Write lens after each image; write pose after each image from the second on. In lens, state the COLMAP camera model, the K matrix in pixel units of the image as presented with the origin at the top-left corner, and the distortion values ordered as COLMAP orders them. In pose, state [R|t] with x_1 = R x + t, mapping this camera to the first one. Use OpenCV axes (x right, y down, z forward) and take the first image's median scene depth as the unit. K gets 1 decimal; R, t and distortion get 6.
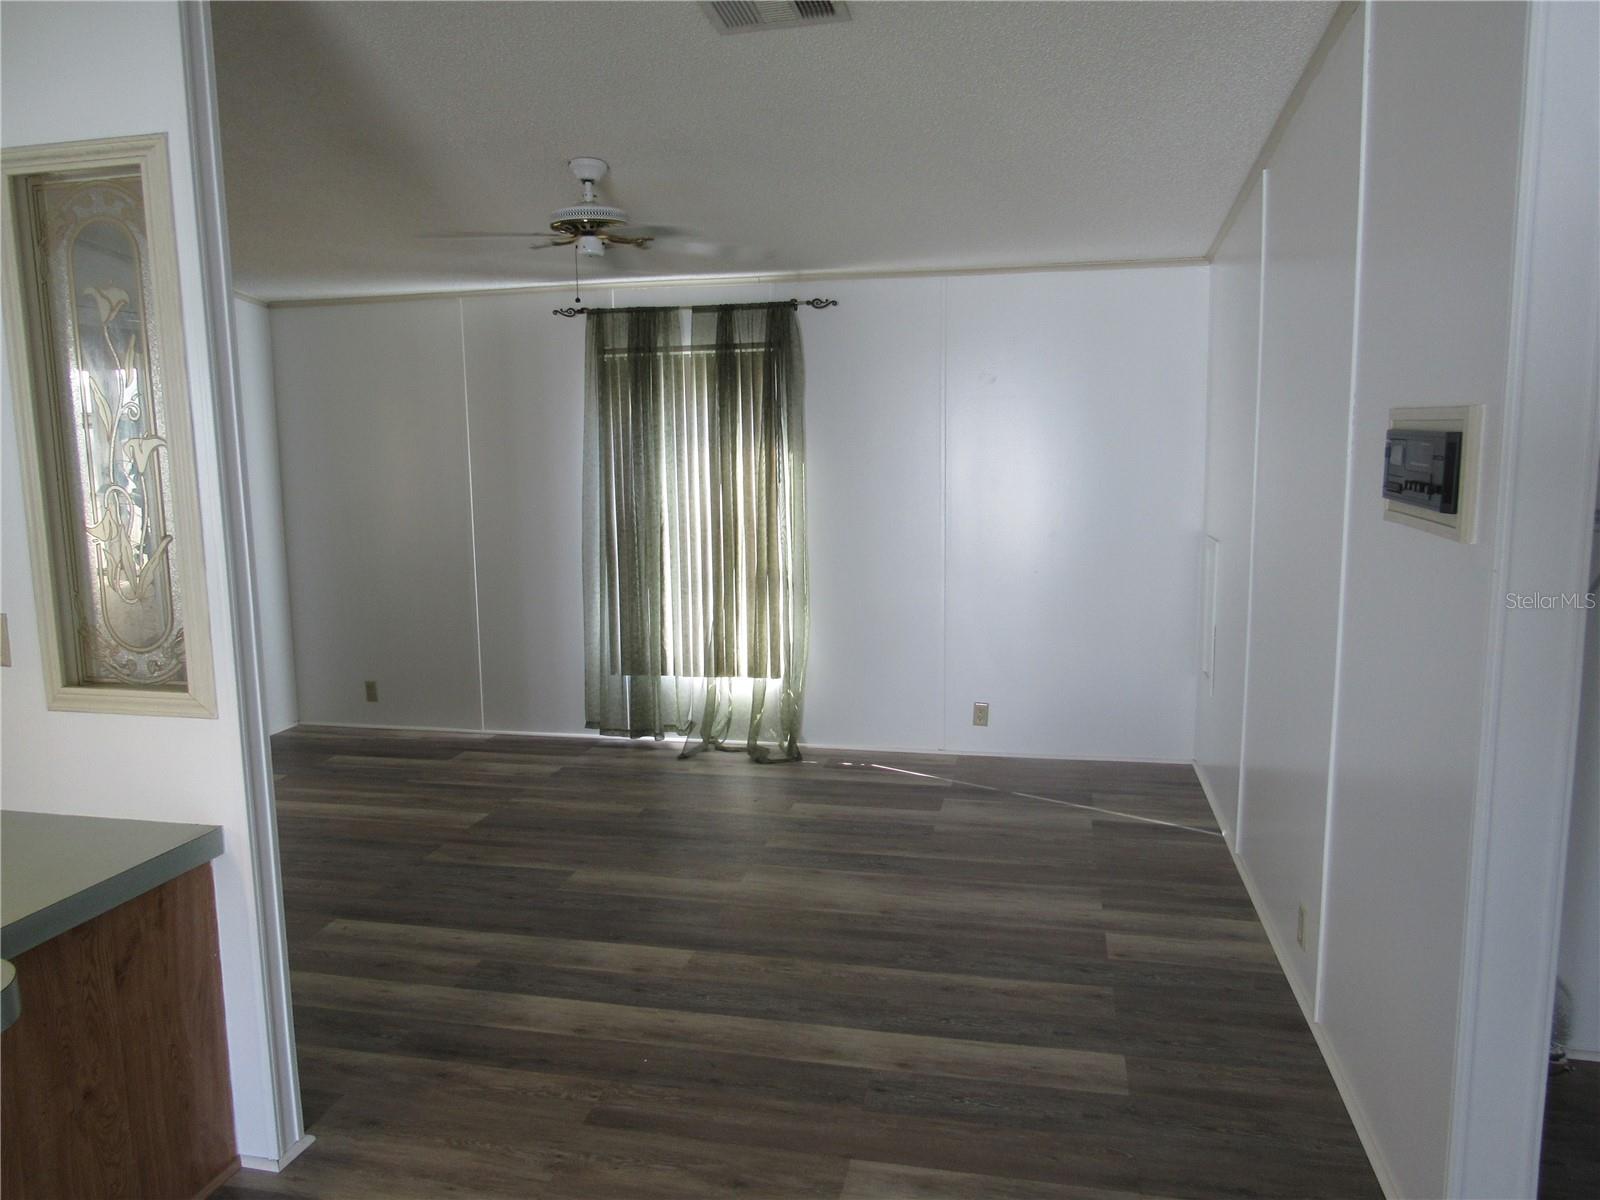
lens RADIAL K [[1143.9, 0, 794.1], [0, 1143.9, 595.3], [0, 0, 1]] dist [-0.032170, 0.009441]
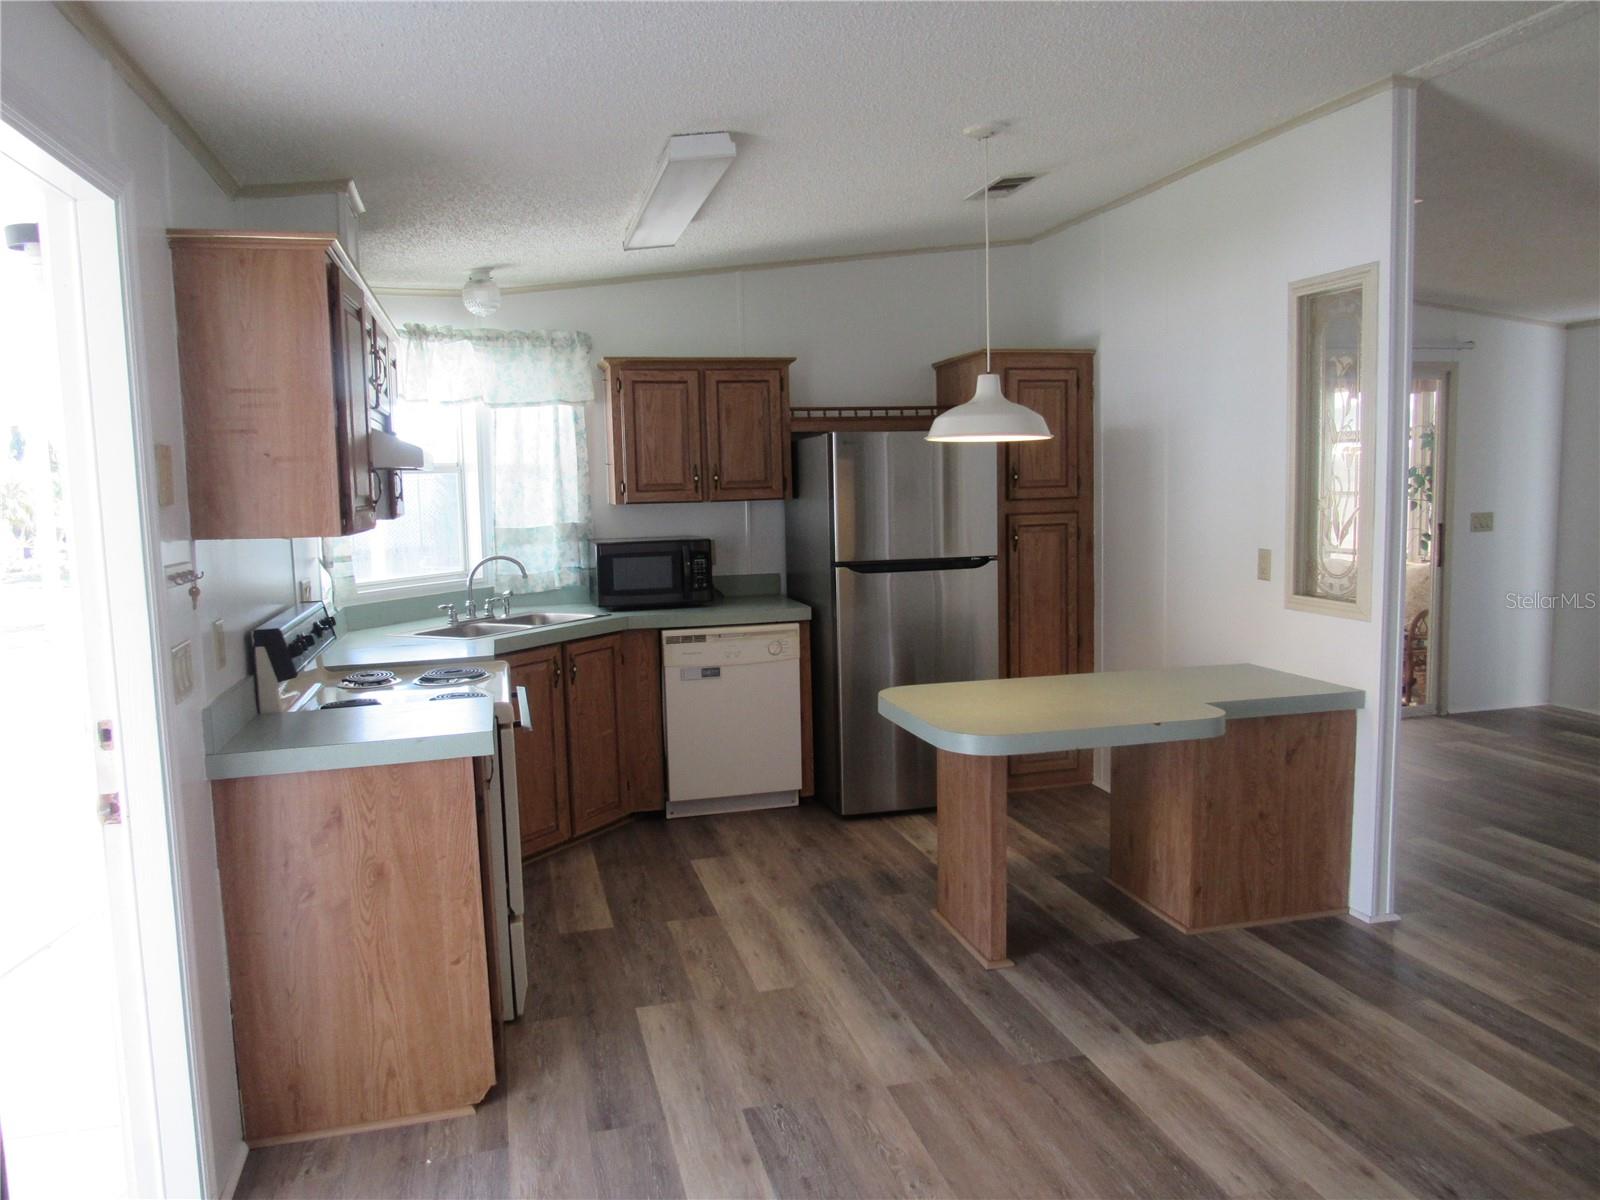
lens RADIAL K [[1143.9, 0, 794.1], [0, 1143.9, 595.3], [0, 0, 1]] dist [-0.032170, 0.009441]
pose [[0.455664, 0.099552, -0.884568, 0.360459], [-0.106190, 0.992710, 0.057021, 0.045241], [0.883795, 0.067950, 0.462913, -0.310296]]
